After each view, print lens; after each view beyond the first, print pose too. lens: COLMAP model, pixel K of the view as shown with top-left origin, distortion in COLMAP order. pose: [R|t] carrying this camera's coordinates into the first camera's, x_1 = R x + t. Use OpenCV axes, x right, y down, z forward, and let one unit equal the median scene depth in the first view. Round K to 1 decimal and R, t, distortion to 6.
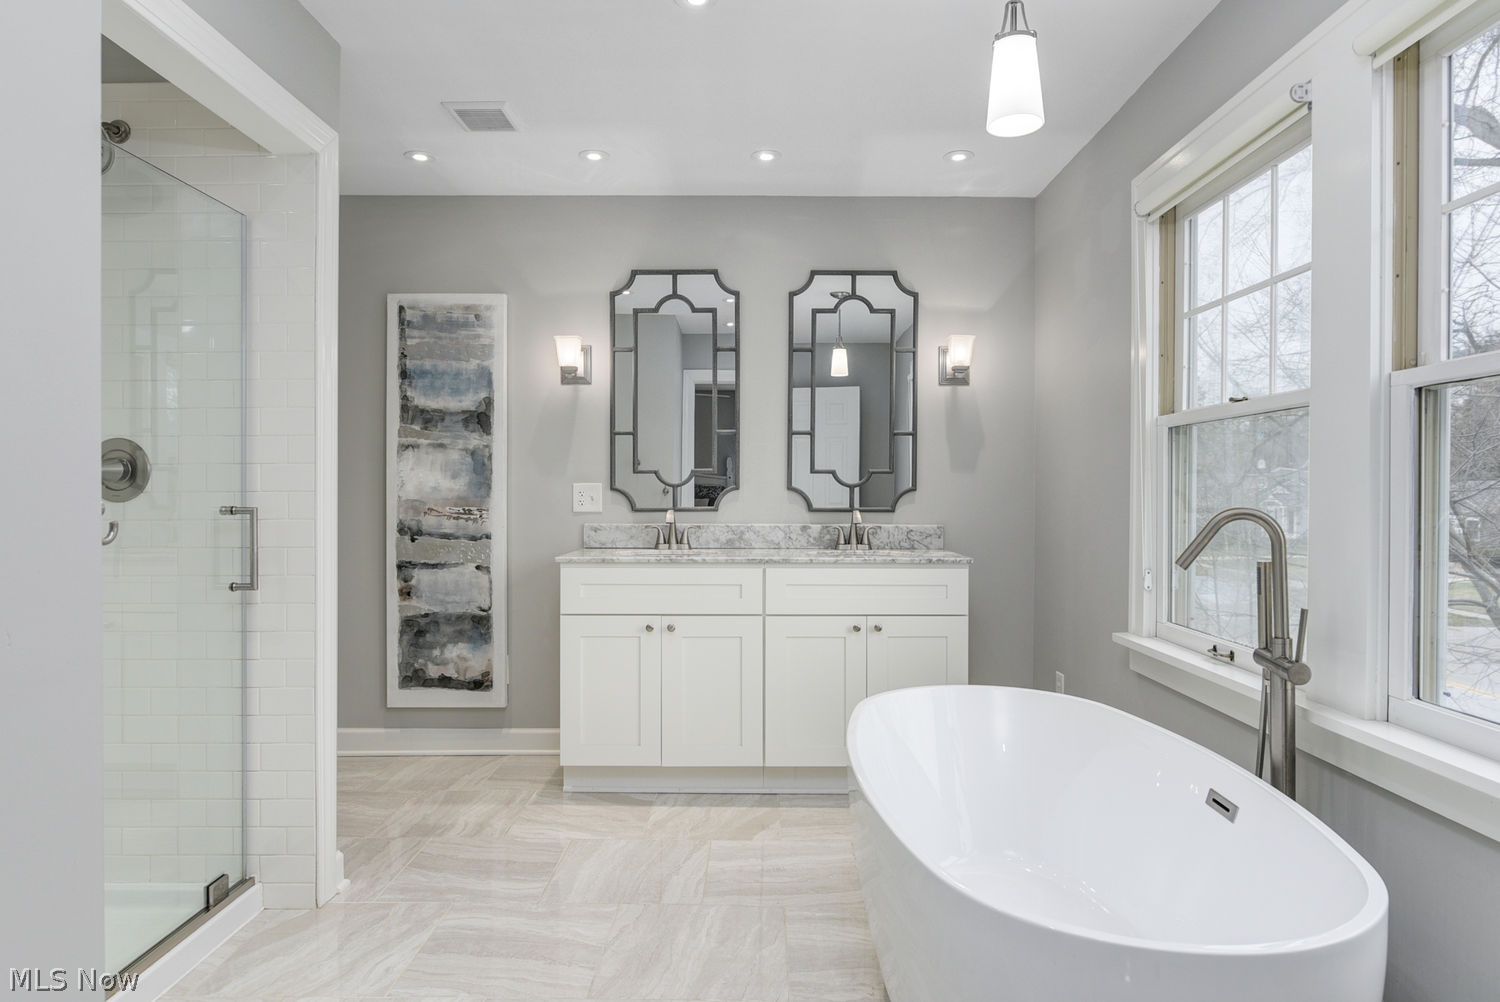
lens RADIAL K [[890.1, 0, 749.5], [0, 890.1, 498.8], [0, 0, 1]] dist [0.001475, -0.000586]
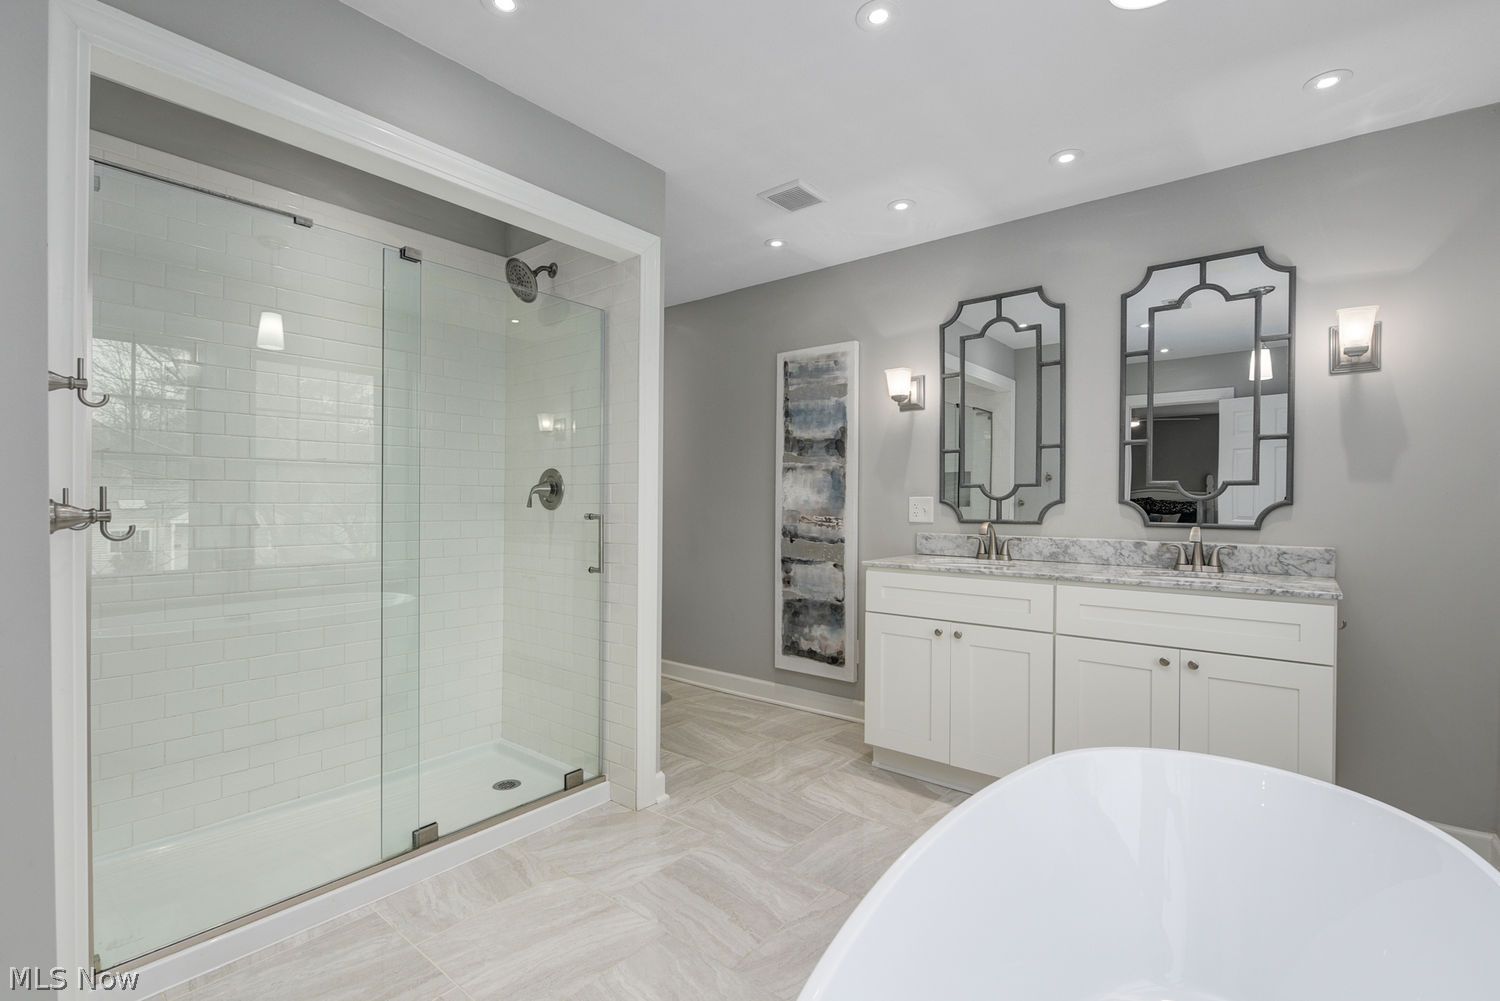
lens RADIAL K [[675.1, 0, 749.0], [0, 675.1, 503.4], [0, 0, 1]] dist [-0.006733, -0.000179]
pose [[0.777892, 0.003852, -0.628386, 0.189757], [-0.008984, 0.999947, -0.004992, -0.002969], [0.628334, 0.009529, 0.777886, 0.197710]]
